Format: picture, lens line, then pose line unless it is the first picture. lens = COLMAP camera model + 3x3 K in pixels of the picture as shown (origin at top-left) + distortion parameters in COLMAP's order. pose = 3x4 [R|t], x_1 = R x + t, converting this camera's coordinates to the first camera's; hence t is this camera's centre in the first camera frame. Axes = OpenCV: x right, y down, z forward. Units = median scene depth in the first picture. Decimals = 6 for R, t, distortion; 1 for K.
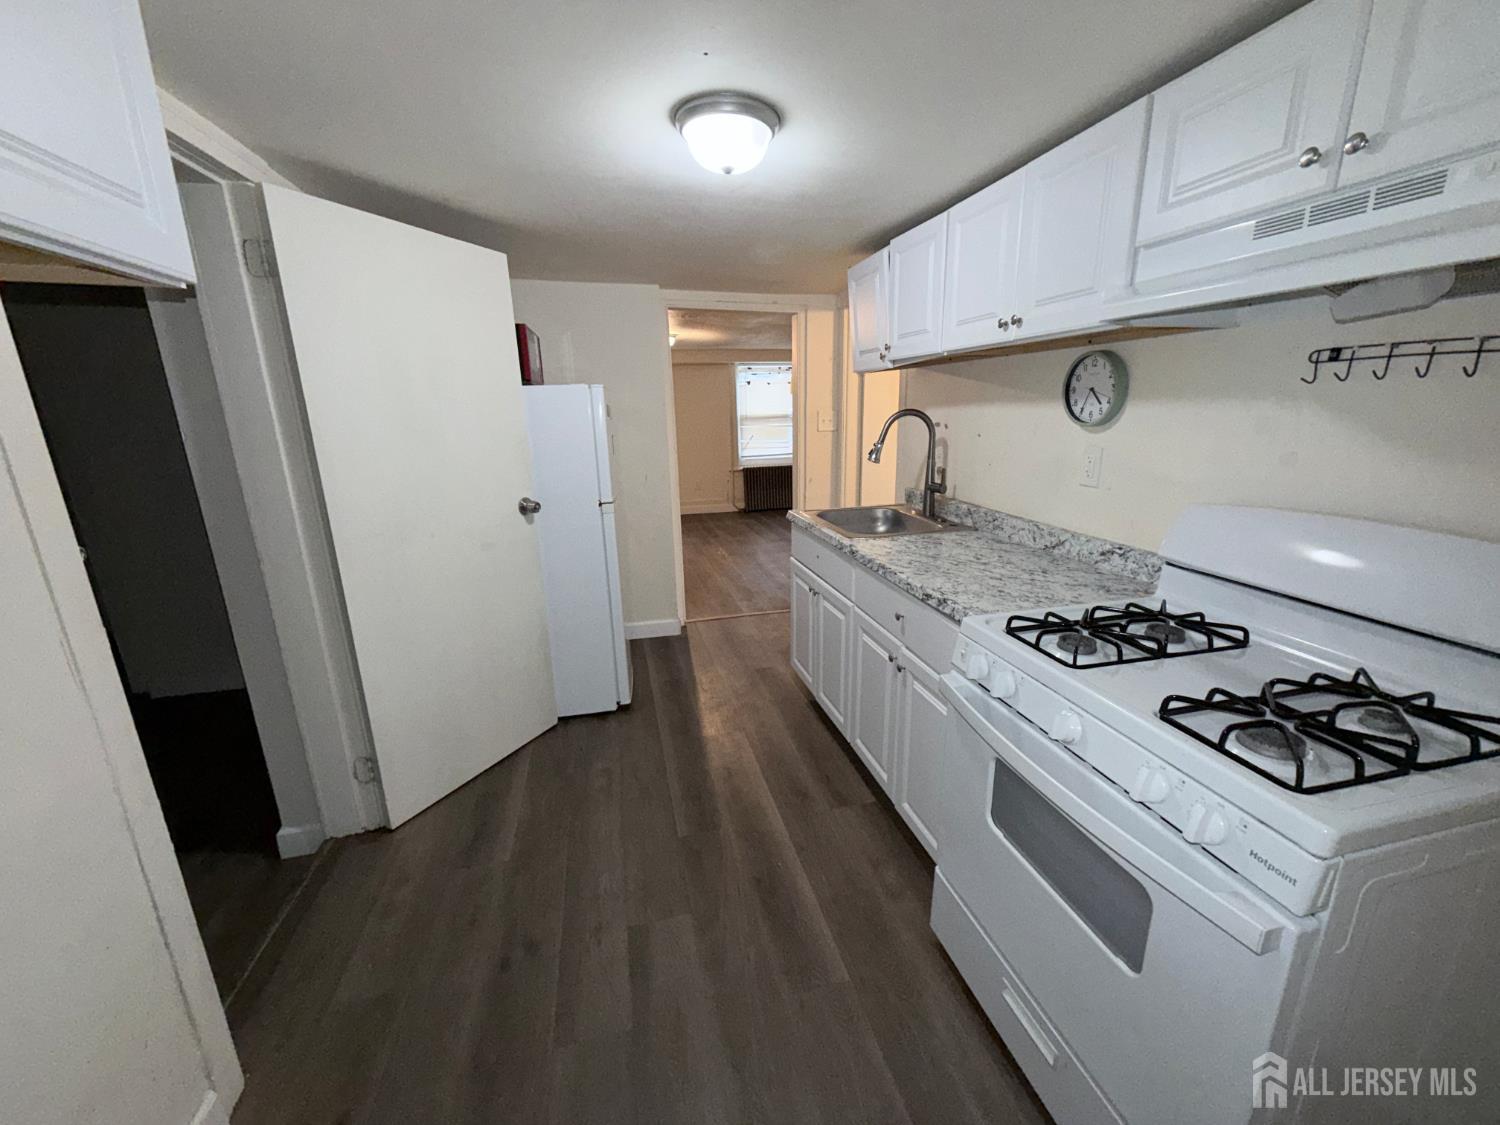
lens RADIAL K [[594.8, 0, 757.5], [0, 594.8, 562.7], [0, 0, 1]] dist [0.000442, -0.000072]
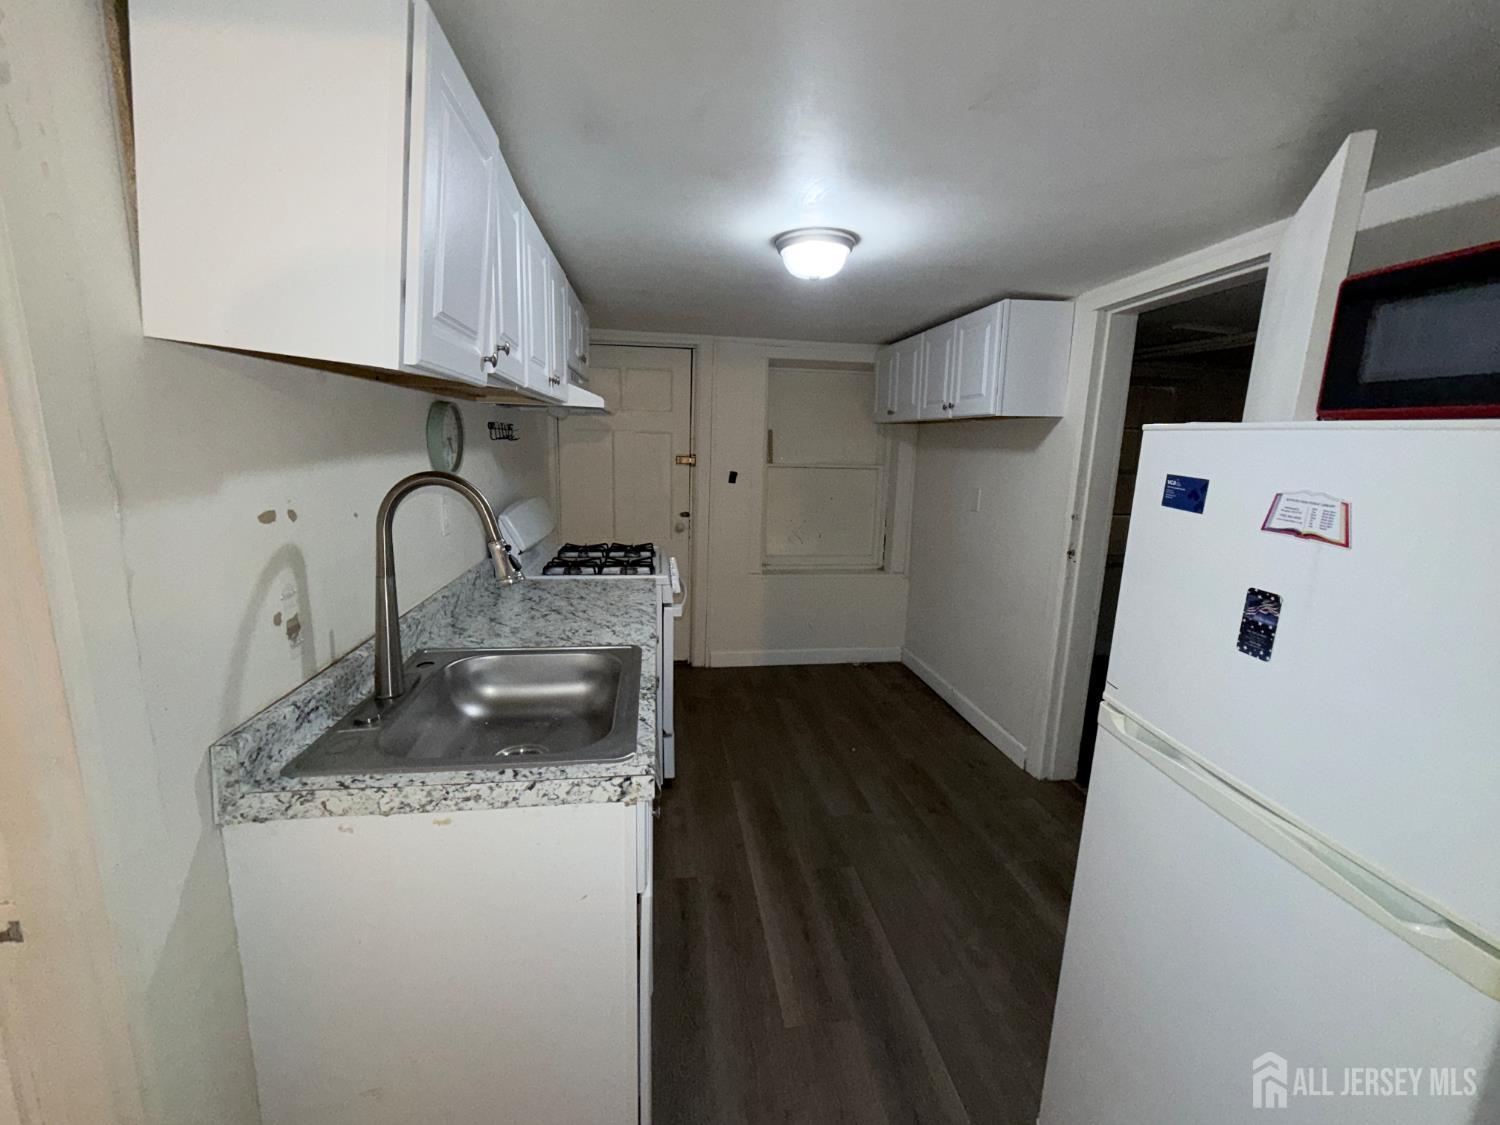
lens RADIAL K [[640.1, 0, 752.3], [0, 640.1, 559.9], [0, 0, 1]] dist [-0.000652, -0.000337]
pose [[-0.994538, -0.030195, 0.099909, -0.055930], [0.015407, 0.904279, 0.426665, -0.541497], [-0.103229, 0.425874, -0.898875, 1.941545]]
